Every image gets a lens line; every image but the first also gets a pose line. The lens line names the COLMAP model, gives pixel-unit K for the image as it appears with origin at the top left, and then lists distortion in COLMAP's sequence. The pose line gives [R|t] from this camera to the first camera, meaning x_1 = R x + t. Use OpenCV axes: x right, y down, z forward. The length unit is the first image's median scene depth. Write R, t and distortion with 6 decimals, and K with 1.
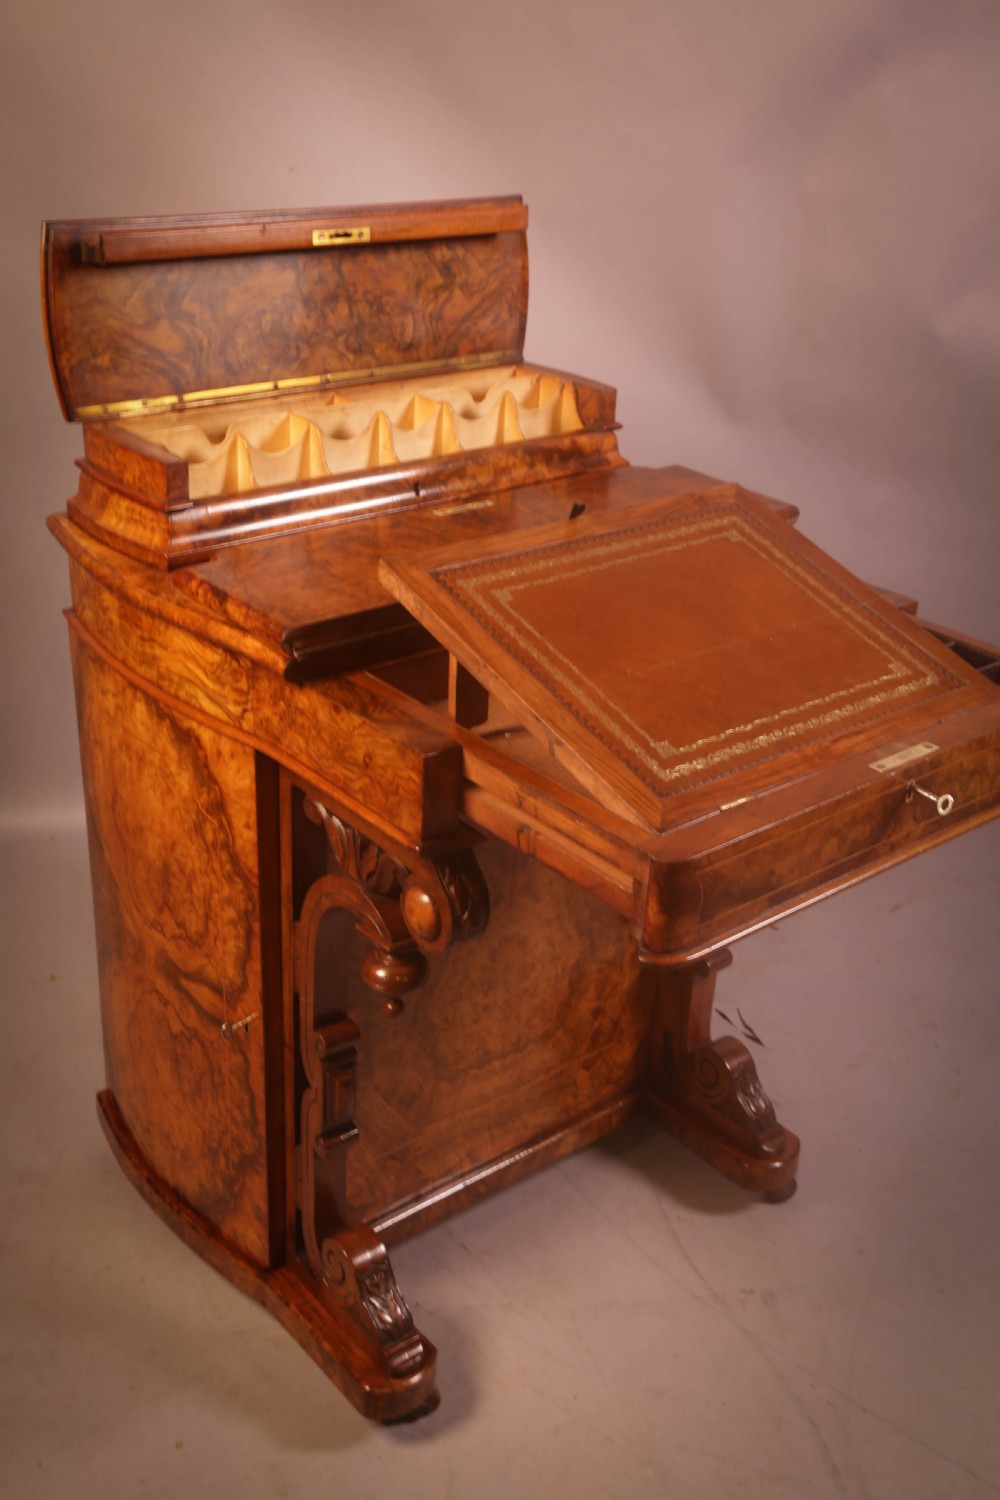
lens RADIAL K [[1634.2, 0, 500.0], [0, 1634.2, 750.0], [0, 0, 1]] dist [0.037520, 0.021502]
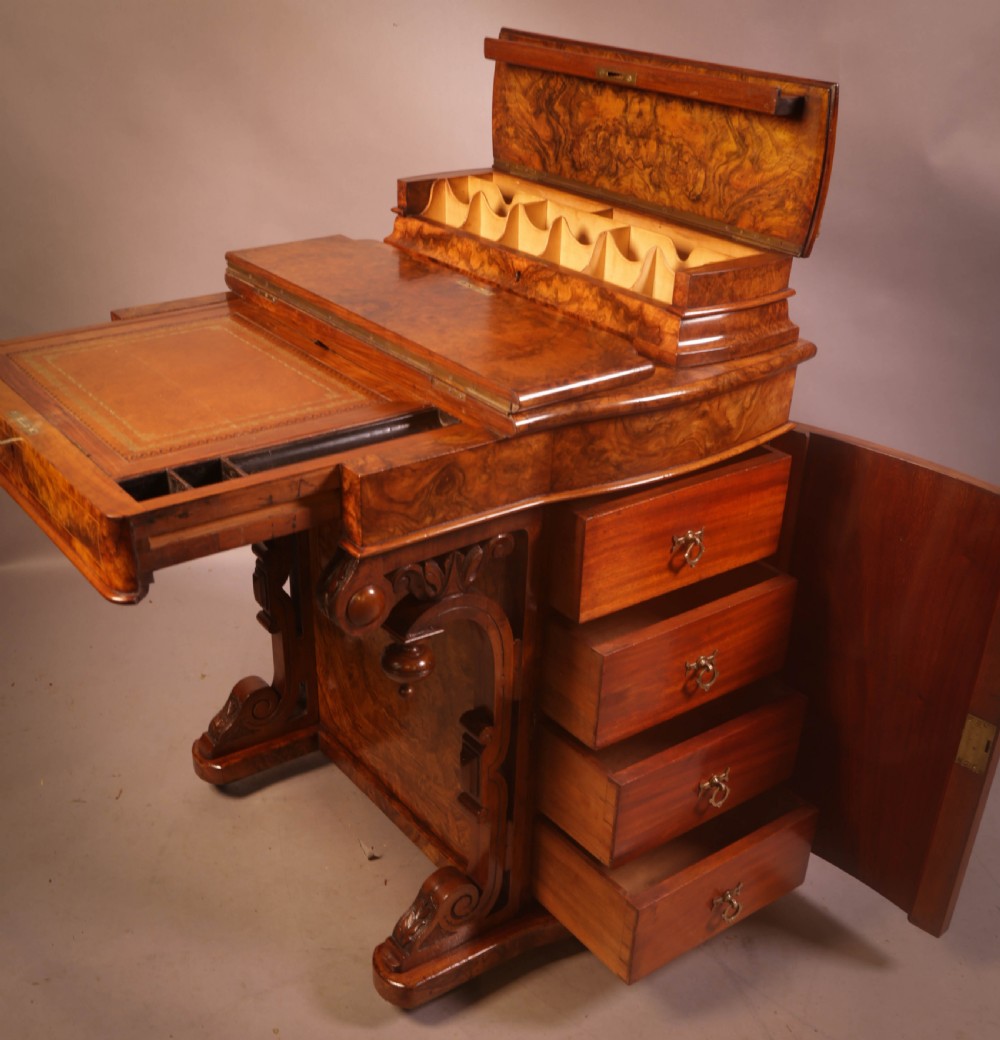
lens RADIAL K [[1237.0, 0, 498.0], [0, 1237.0, 635.1], [0, 0, 1]] dist [-0.048048, -0.032222]
pose [[-0.056473, 0.483448, -0.873550, 0.920757], [-0.459762, 0.764063, 0.452577, -0.381646], [0.886245, 0.427183, 0.179121, 0.986718]]
